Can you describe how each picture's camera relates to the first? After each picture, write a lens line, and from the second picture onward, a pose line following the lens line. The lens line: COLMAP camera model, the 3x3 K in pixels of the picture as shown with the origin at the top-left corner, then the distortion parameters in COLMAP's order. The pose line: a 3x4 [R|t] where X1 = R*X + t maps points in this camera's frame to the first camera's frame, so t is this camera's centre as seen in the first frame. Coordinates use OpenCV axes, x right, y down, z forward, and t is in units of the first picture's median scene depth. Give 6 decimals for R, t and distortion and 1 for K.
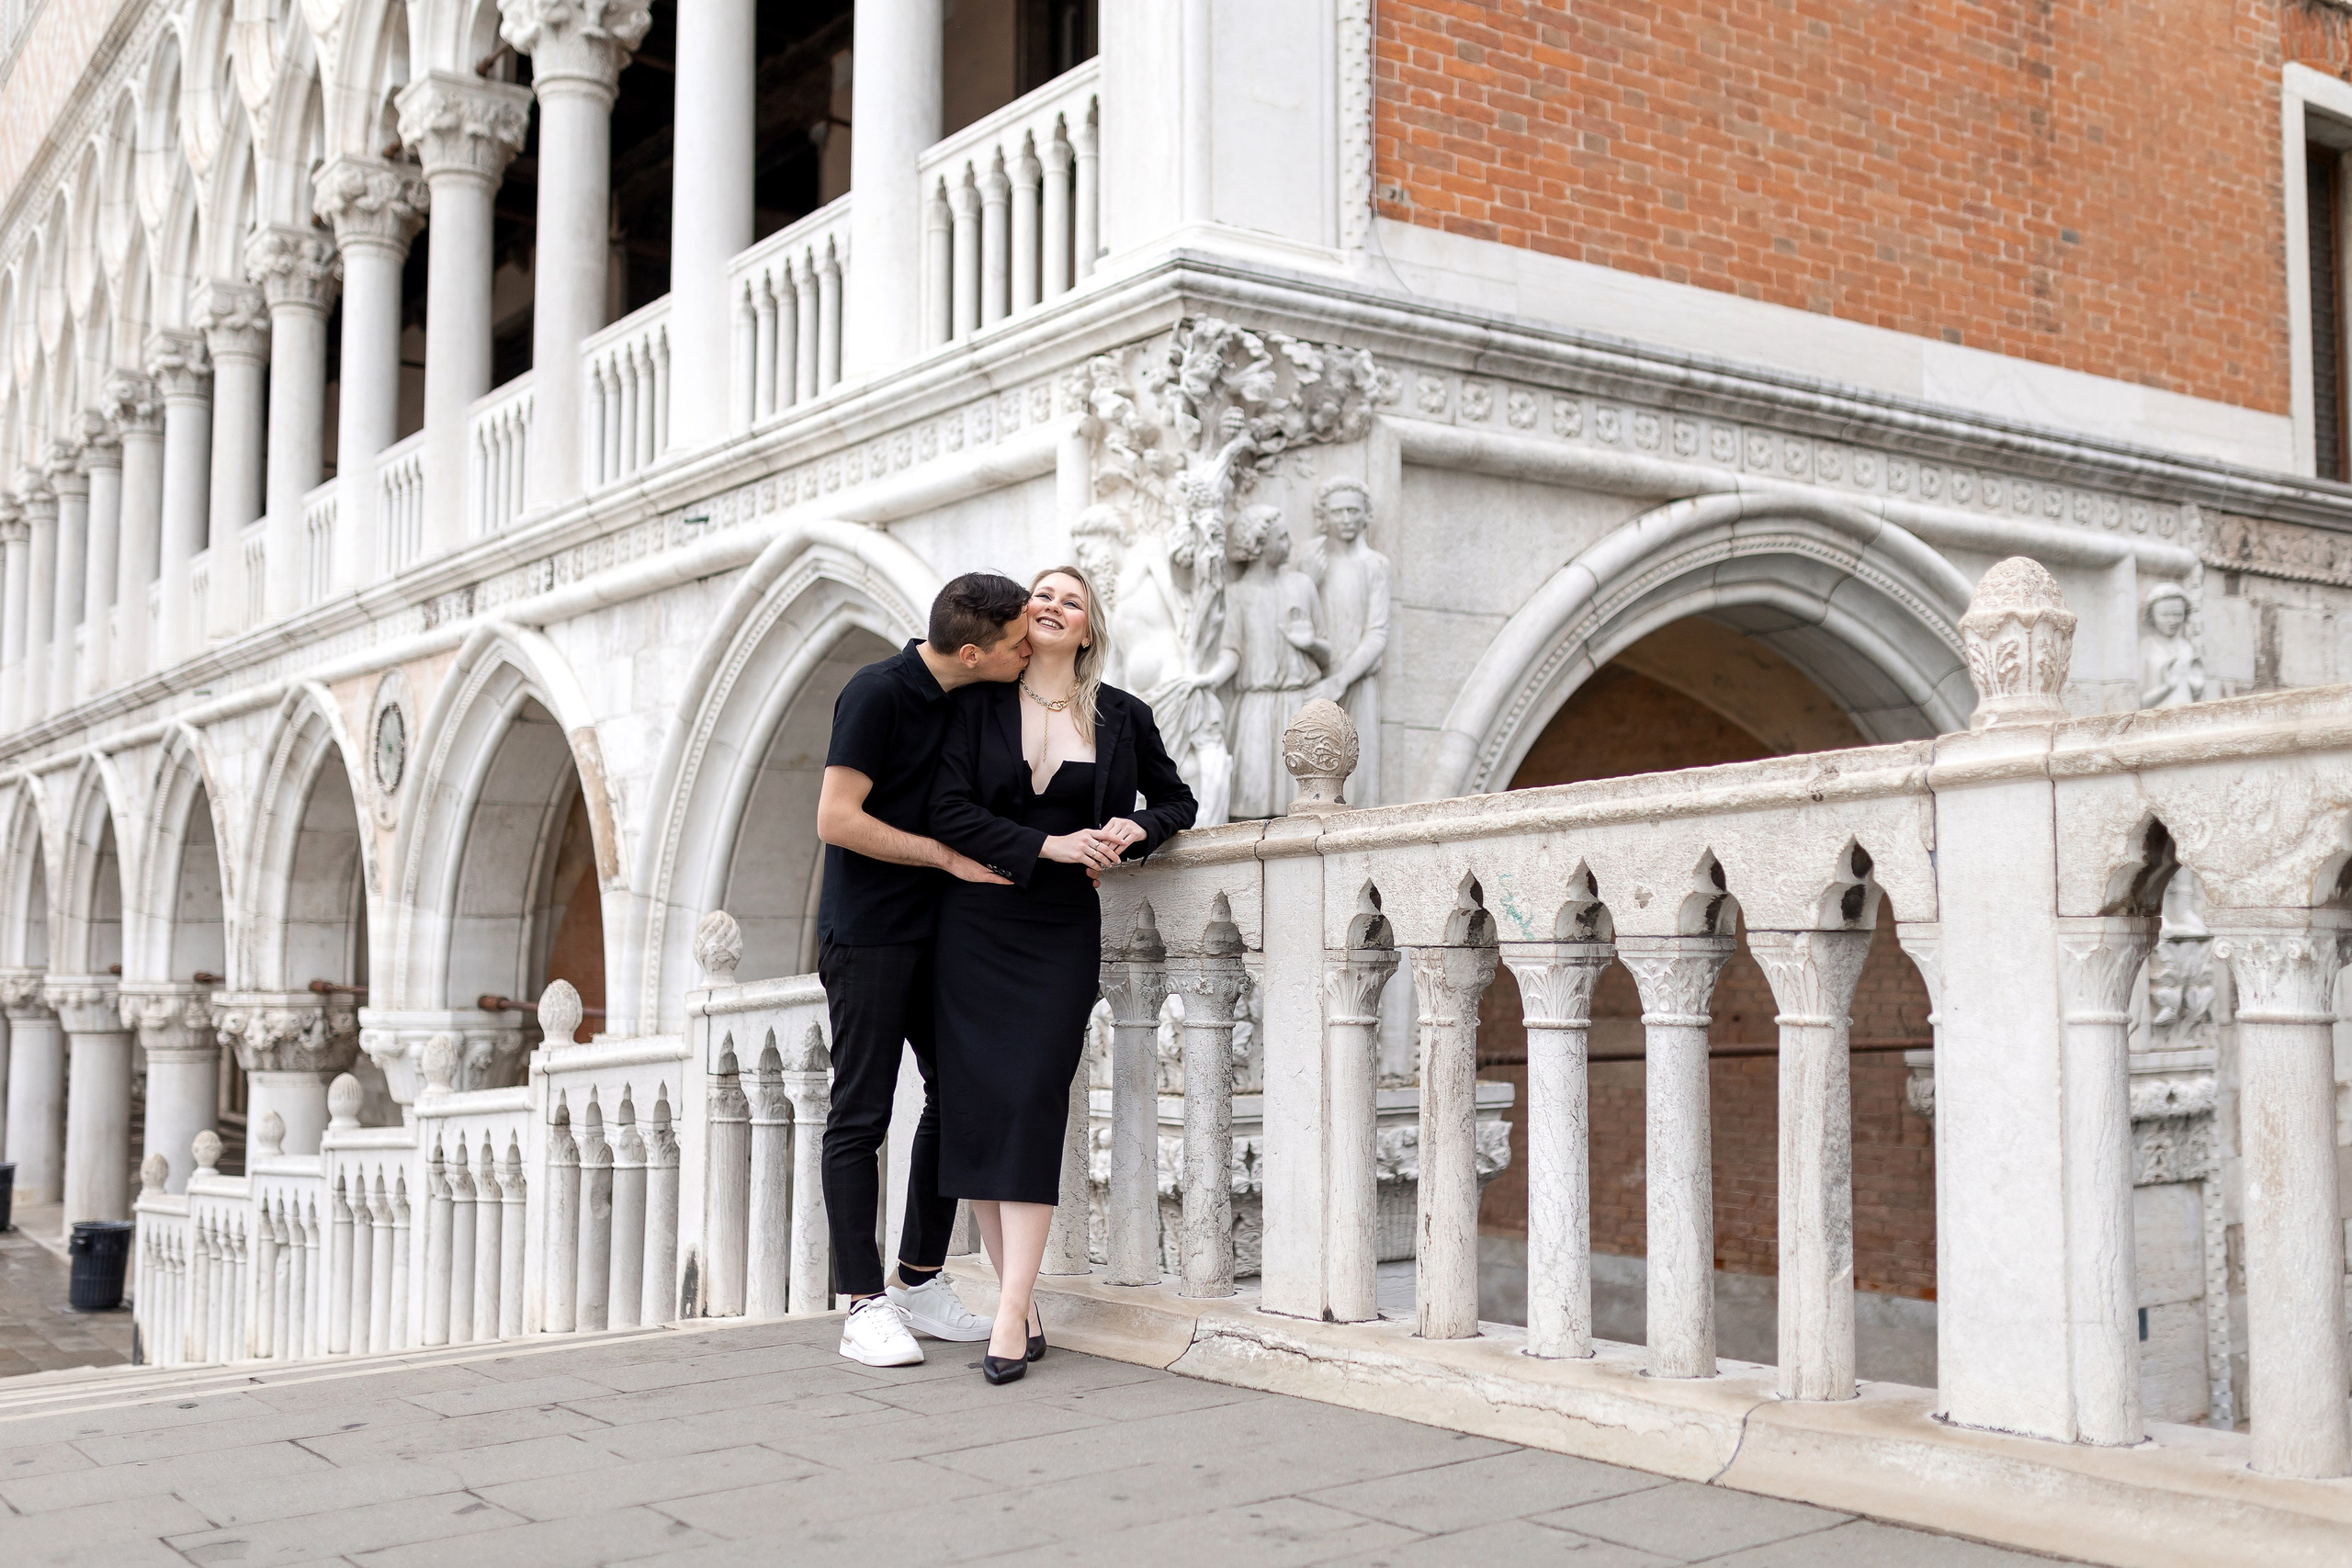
lens RADIAL K [[2206.0, 0, 1186.5], [0, 2206.0, 791.4], [0, 0, 1]] dist [-0.013500, 0.000000]
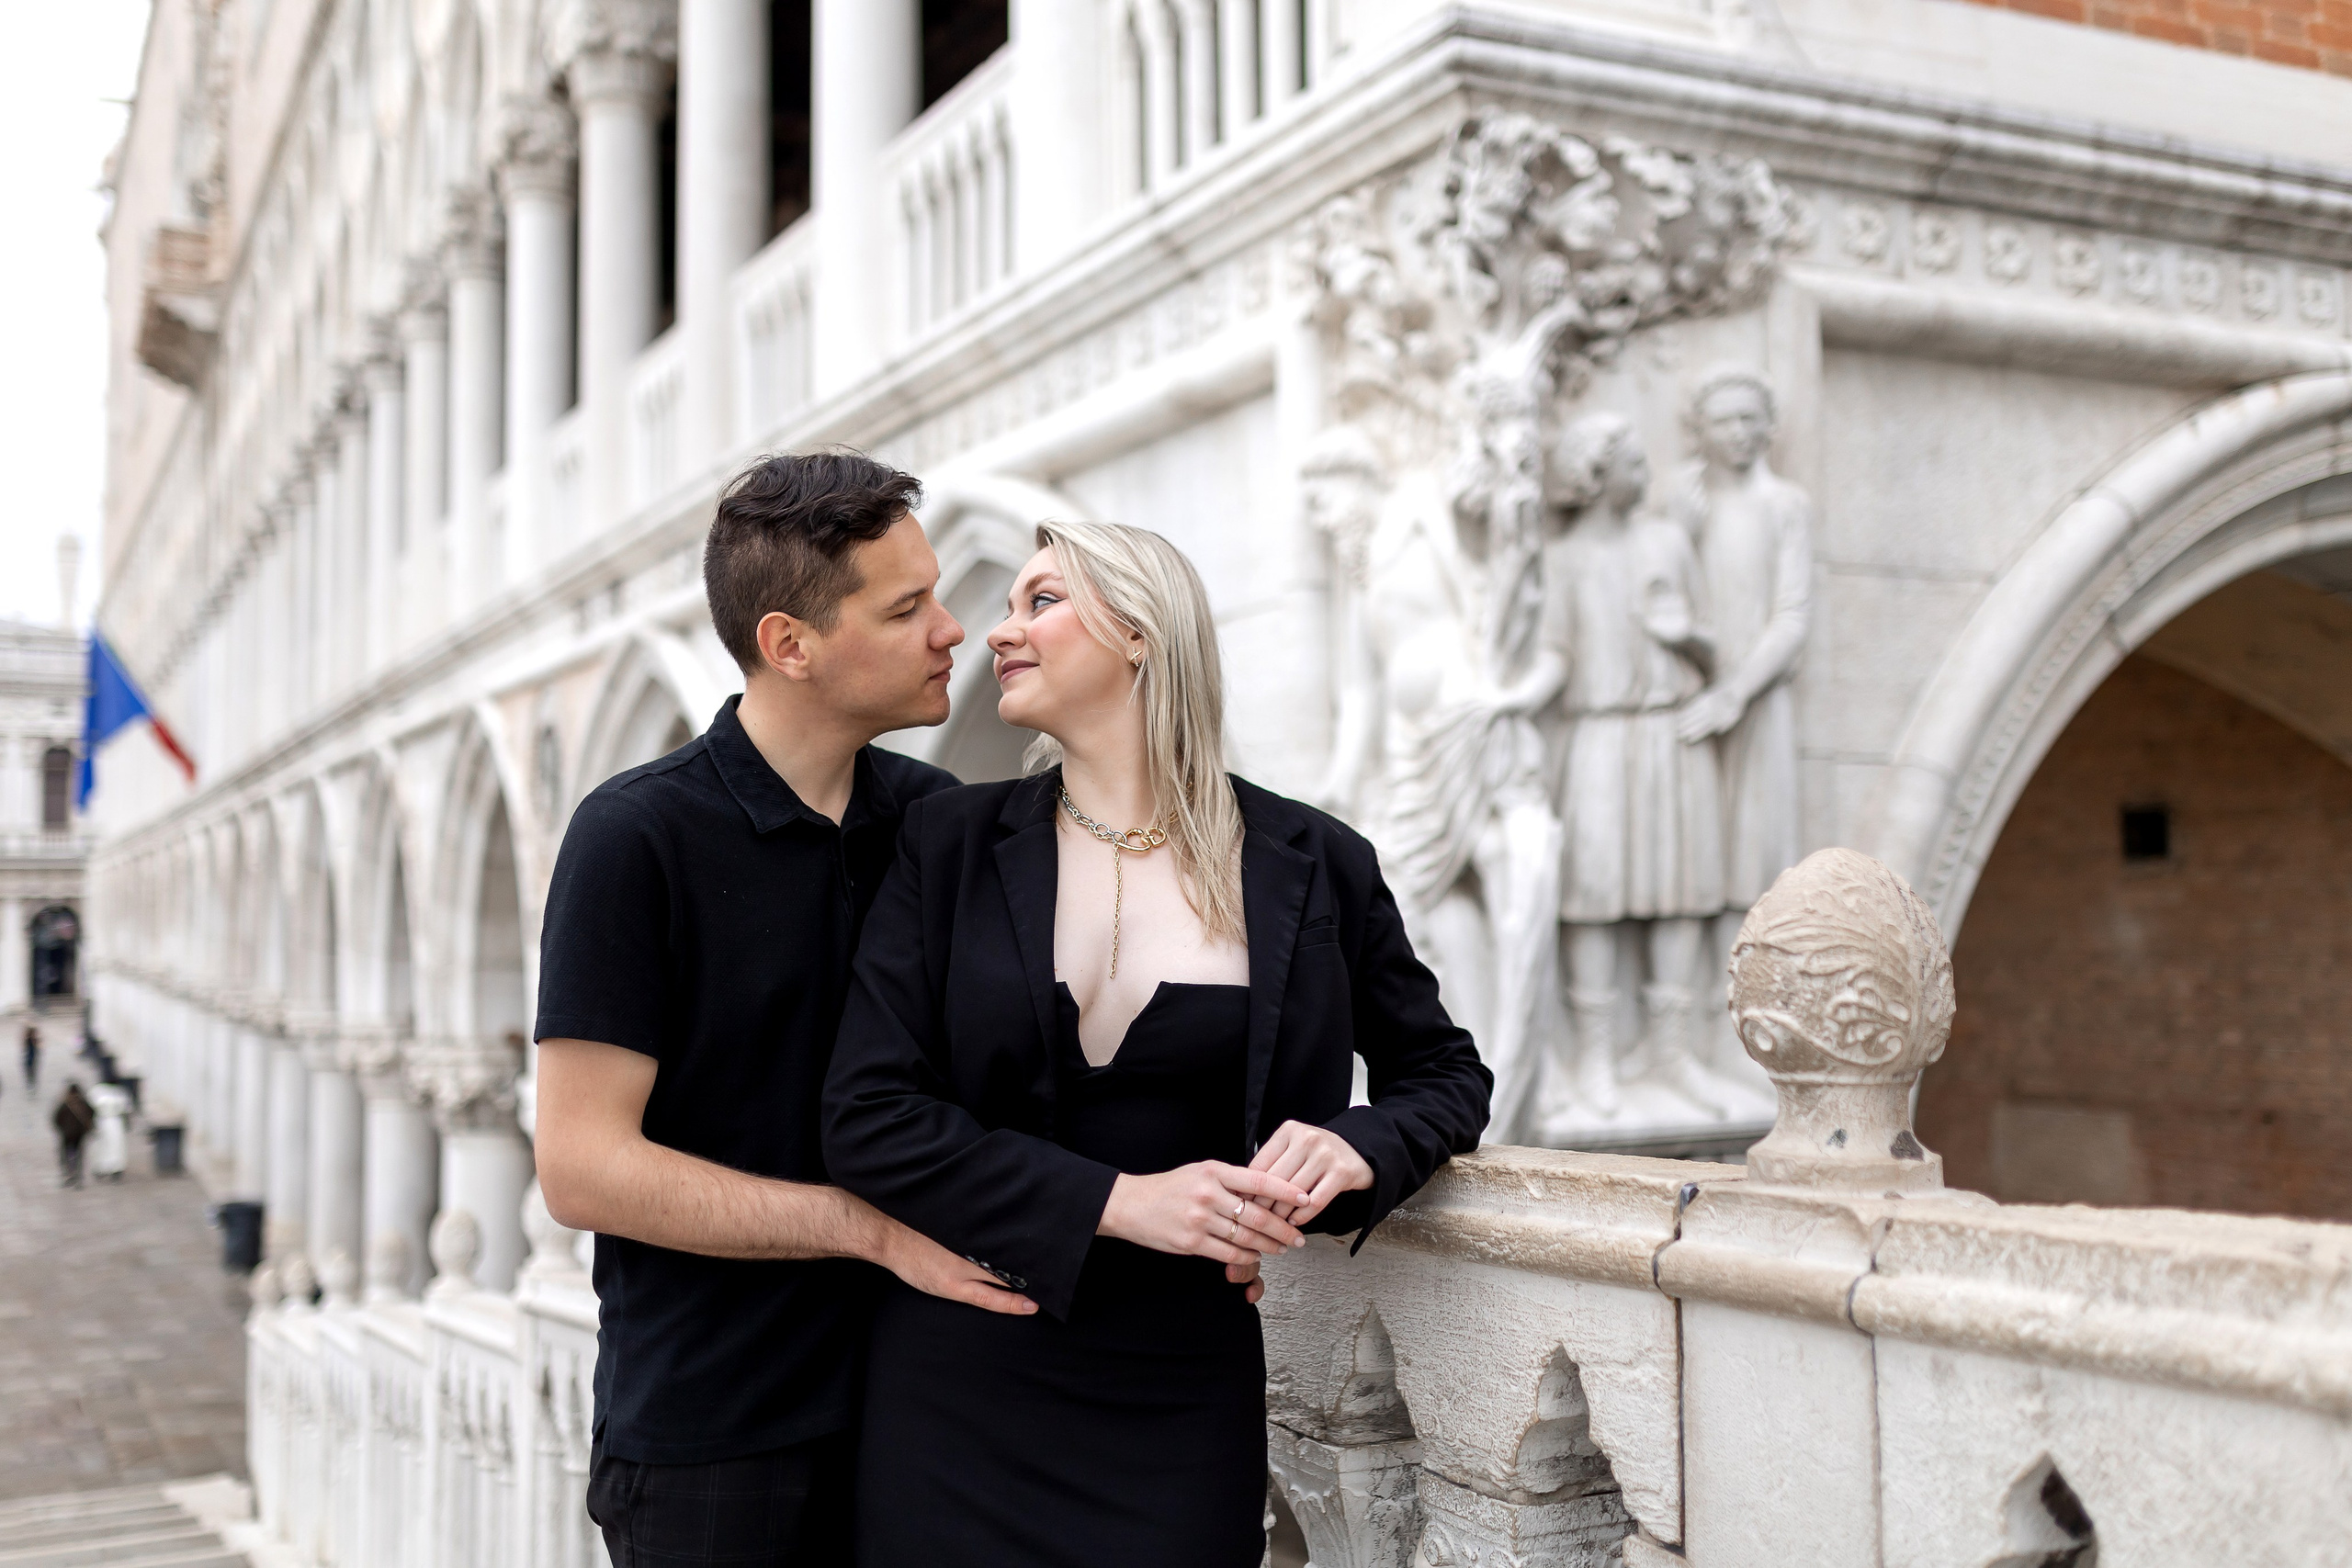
lens RADIAL K [[2206.0, 0, 1158.9], [0, 2206.0, 779.3], [0, 0, 1]] dist [-0.013500, 0.000000]
pose [[0.987944, -0.021947, -0.153251, 0.004439], [0.023103, 0.999716, 0.005771, -0.032547], [0.153081, -0.009242, 0.988170, 0.357273]]
